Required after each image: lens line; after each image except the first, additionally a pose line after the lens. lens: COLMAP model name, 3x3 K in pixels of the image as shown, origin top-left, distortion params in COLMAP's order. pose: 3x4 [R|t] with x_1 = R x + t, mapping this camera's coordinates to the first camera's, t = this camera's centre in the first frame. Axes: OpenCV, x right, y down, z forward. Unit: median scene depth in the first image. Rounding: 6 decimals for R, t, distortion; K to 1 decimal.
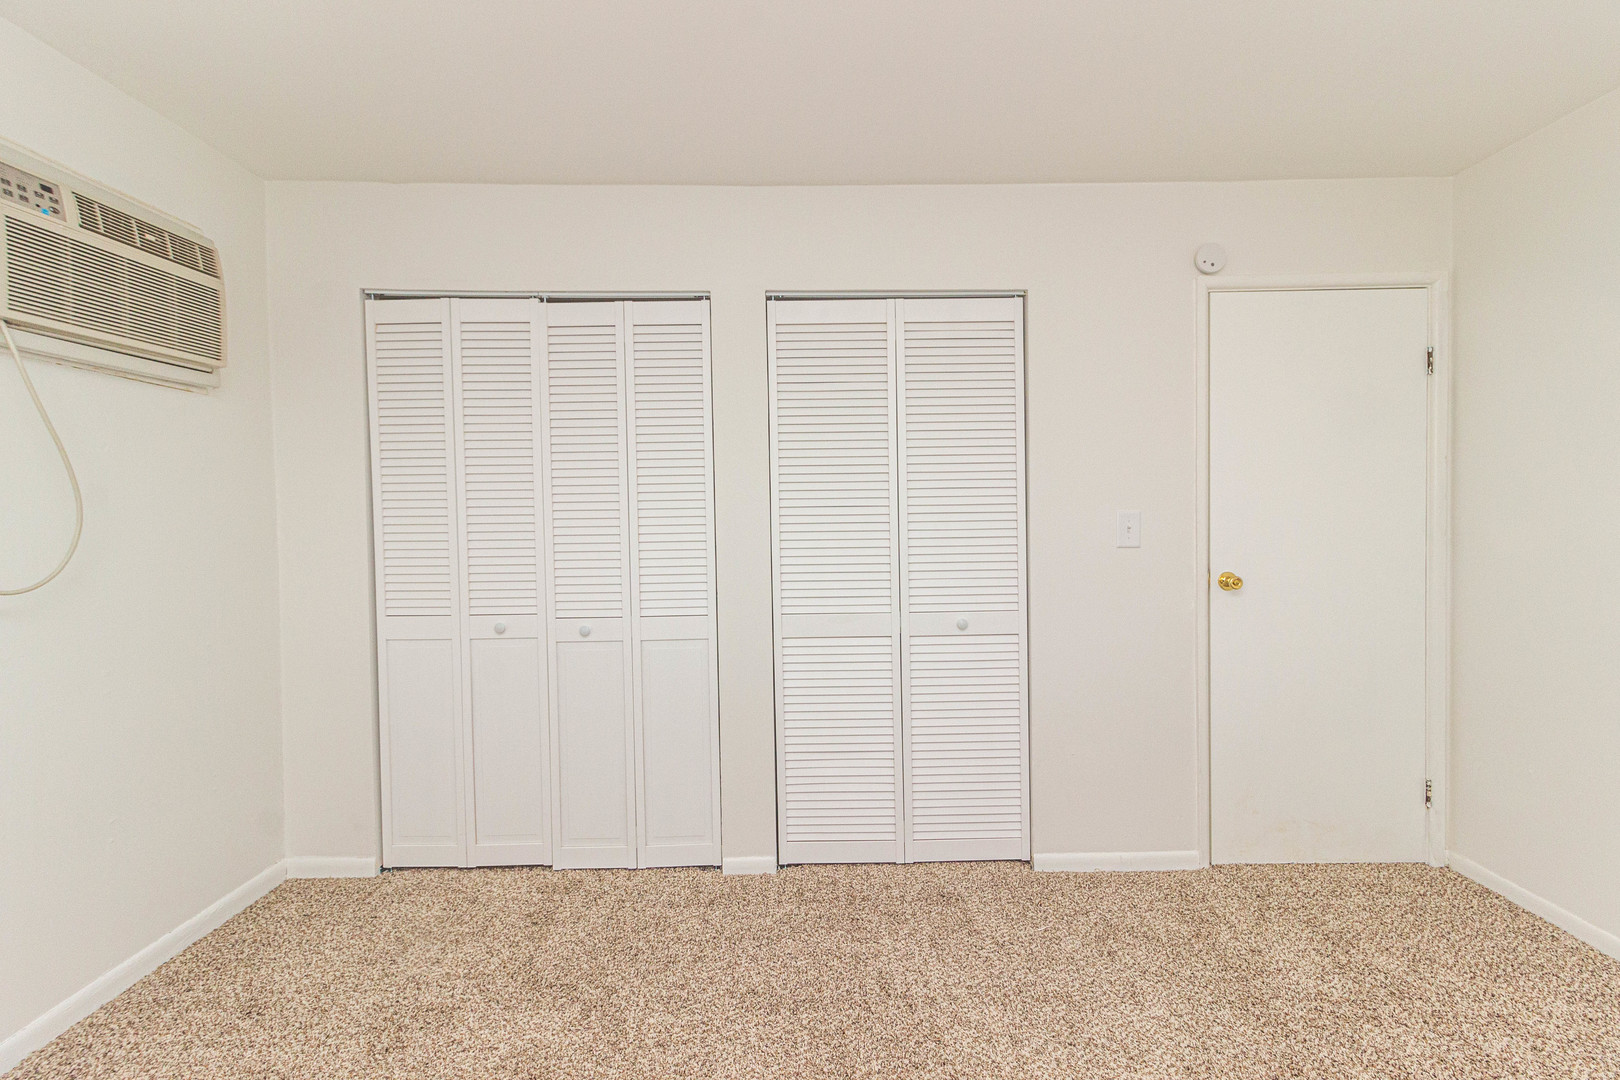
lens RADIAL K [[776.4, 0, 824.7], [0, 776.4, 533.3], [0, 0, 1]] dist [0.007949, -0.001423]
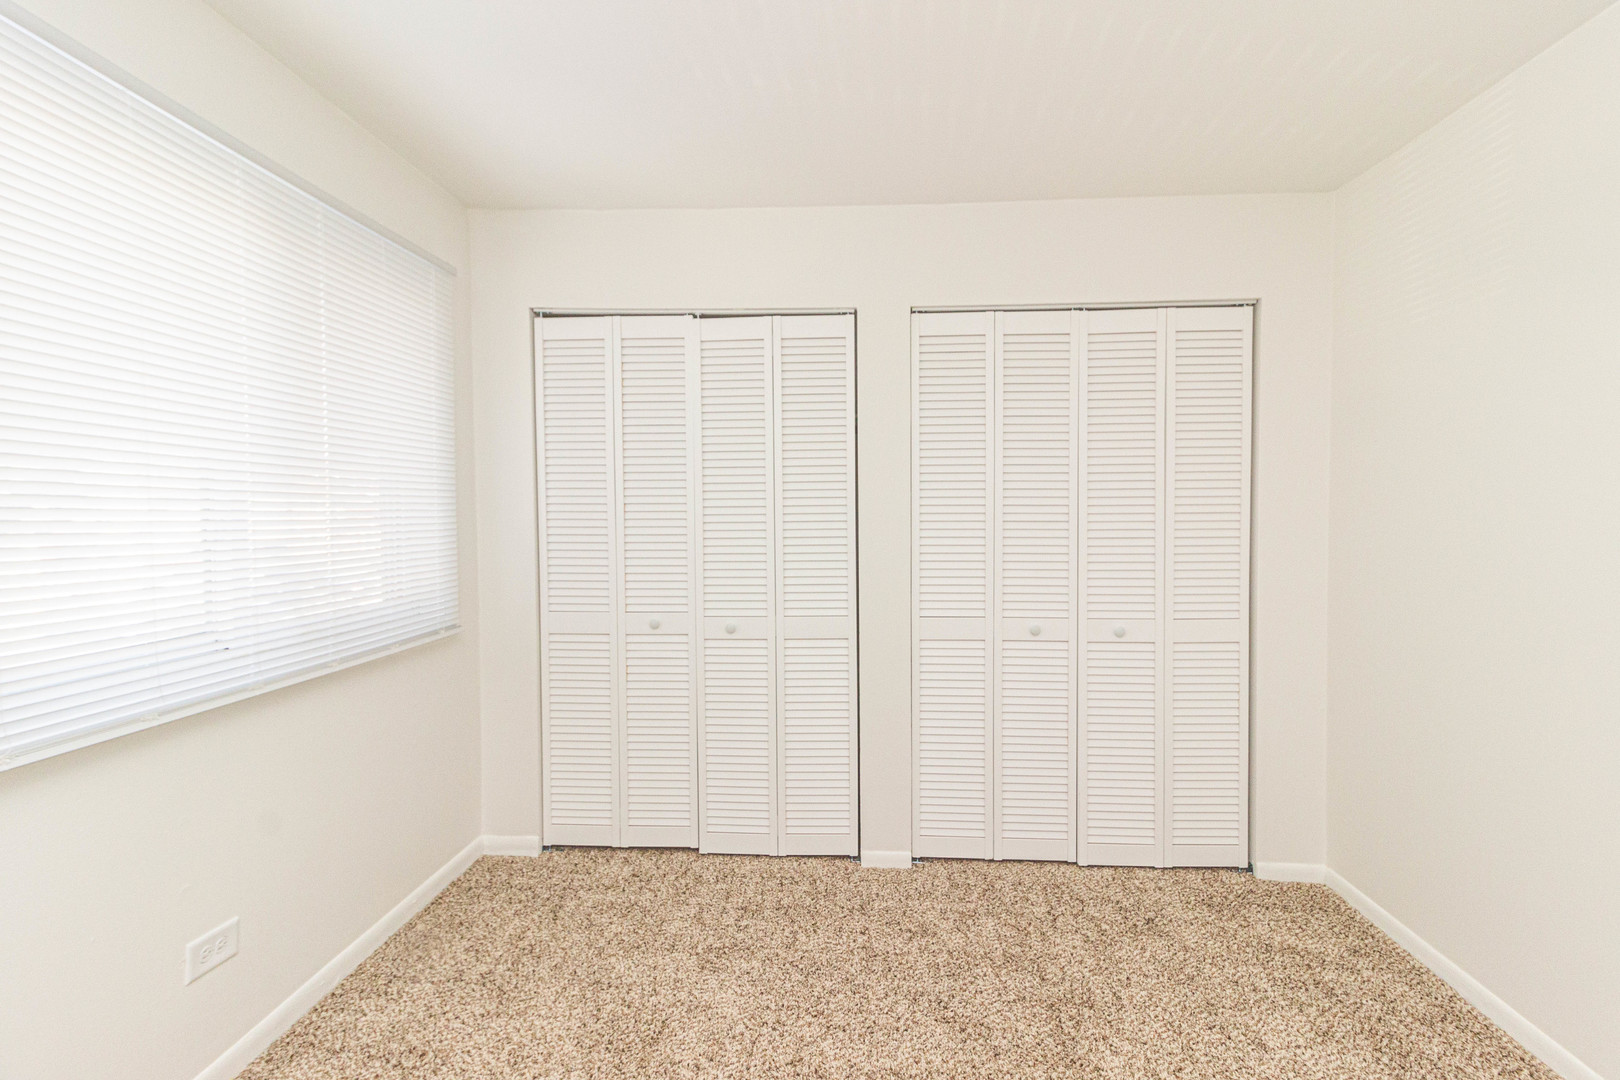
lens RADIAL K [[744.3, 0, 813.4], [0, 744.3, 537.5], [0, 0, 1]] dist [0.008386, -0.001547]
pose [[0.997468, 0.009565, -0.070467, -0.128944], [-0.009698, 0.999952, -0.001544, 0.001189], [0.070449, 0.002224, 0.997513, -0.000293]]
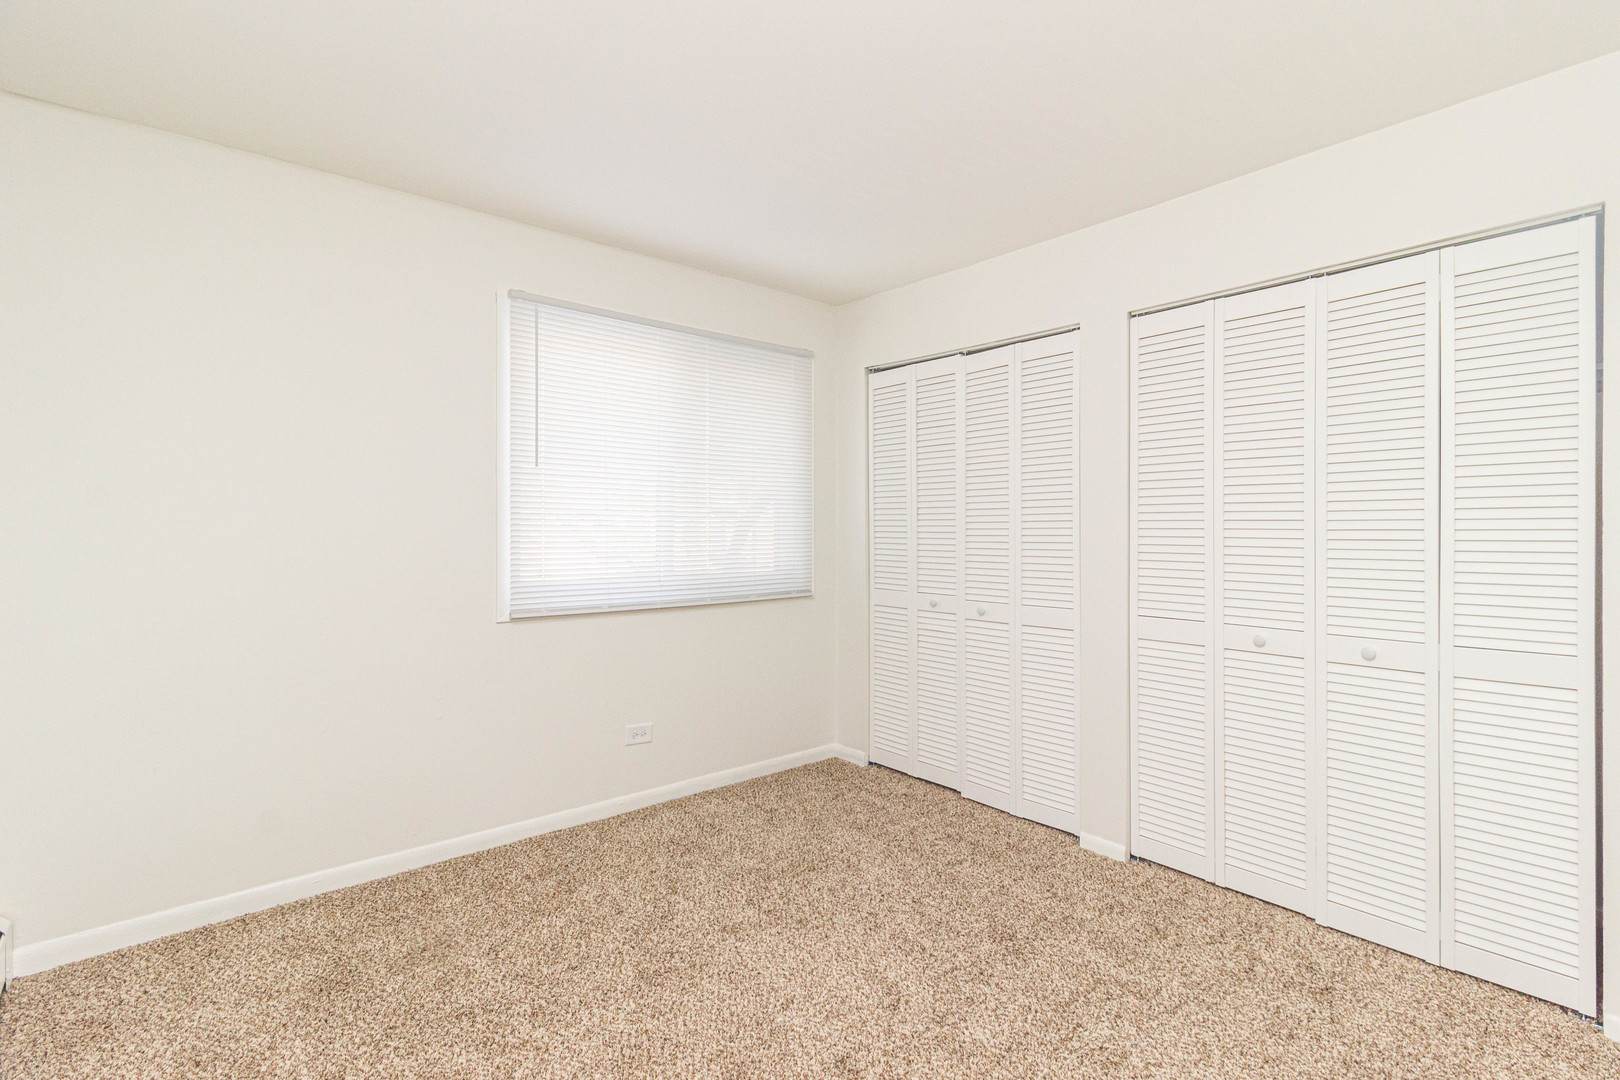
lens RADIAL K [[776.4, 0, 801.9], [0, 776.4, 527.1], [0, 0, 1]] dist [0.007949, -0.001423]
pose [[0.613428, 0.011367, -0.789669, 0.496935], [-0.023432, 0.999718, -0.003811, -0.000432], [0.789403, 0.020842, 0.613521, 0.000100]]
